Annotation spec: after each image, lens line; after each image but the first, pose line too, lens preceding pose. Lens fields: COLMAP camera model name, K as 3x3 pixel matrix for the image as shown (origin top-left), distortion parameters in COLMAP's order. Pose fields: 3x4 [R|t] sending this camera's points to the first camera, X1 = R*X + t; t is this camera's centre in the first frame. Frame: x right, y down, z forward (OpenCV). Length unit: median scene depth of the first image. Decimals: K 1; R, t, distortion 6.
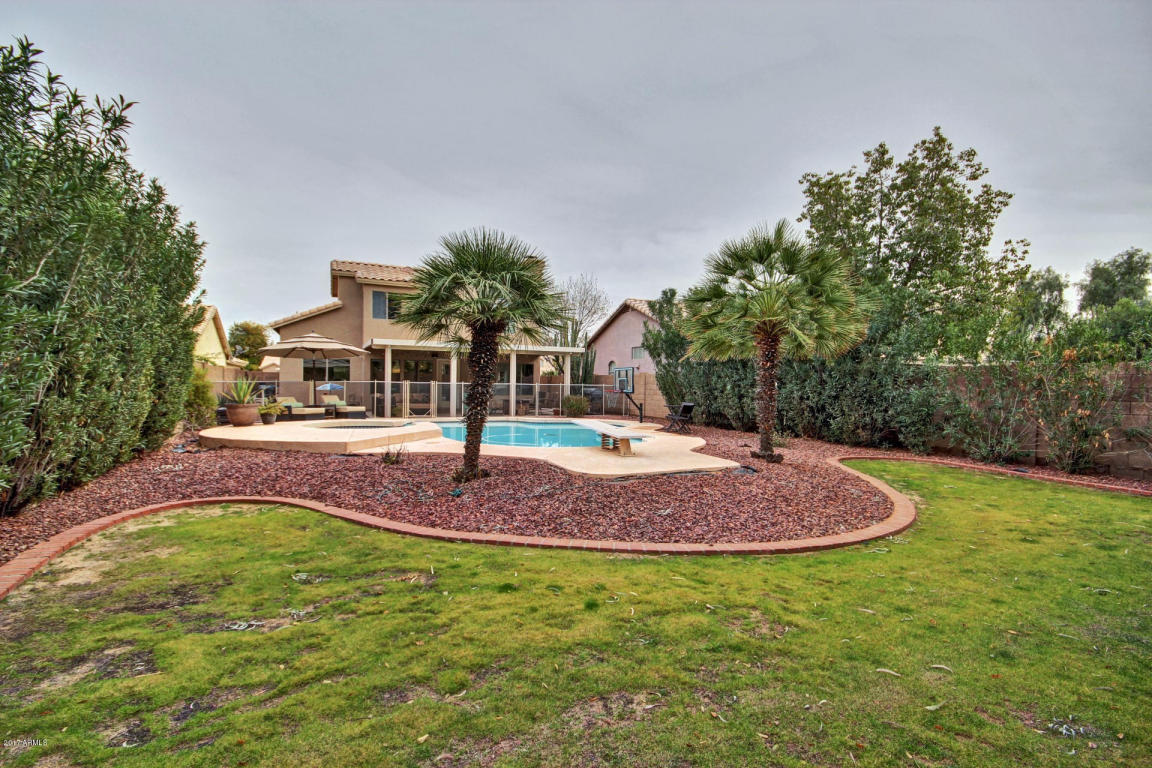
lens RADIAL K [[534.5, 0, 578.0], [0, 534.5, 389.9], [0, 0, 1]] dist [0.000853, -0.004469]
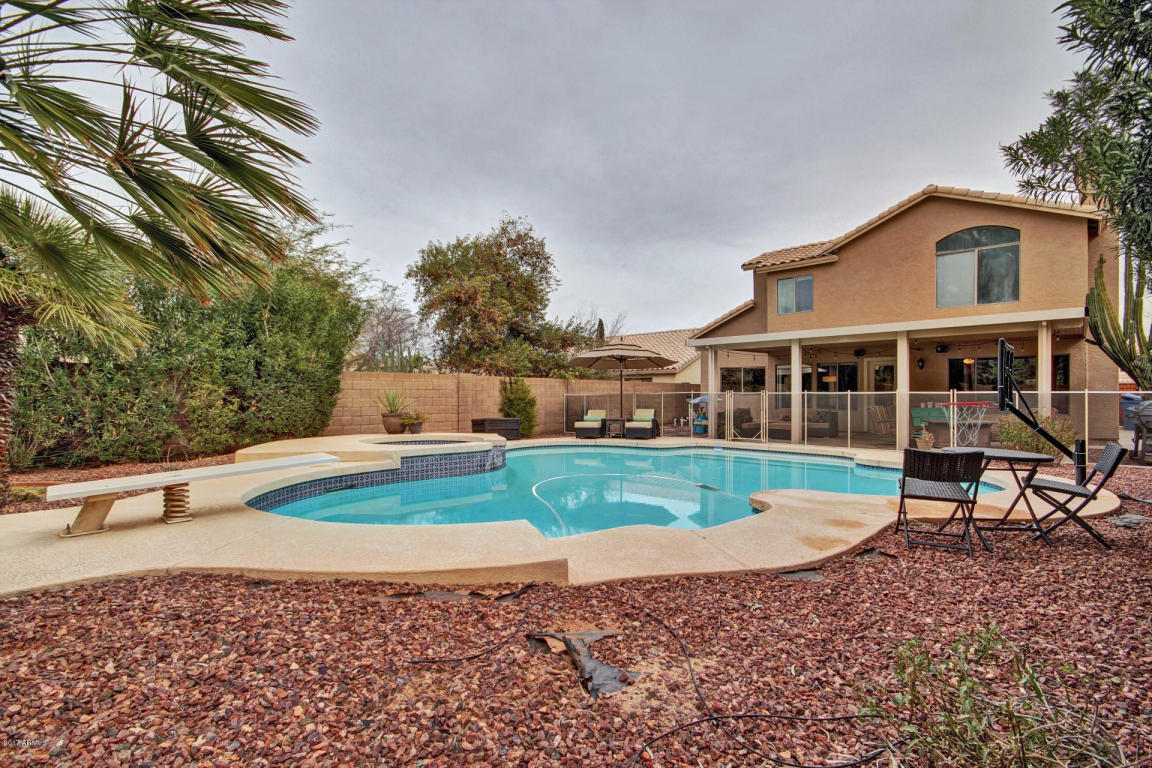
lens RADIAL K [[534.5, 0, 580.2], [0, 534.5, 390.9], [0, 0, 1]] dist [0.000853, -0.004469]
pose [[0.373139, -0.020909, -0.927540, 0.298634], [-0.004623, 0.999692, -0.024396, 0.002476], [0.927764, 0.013391, 0.372928, 0.528600]]
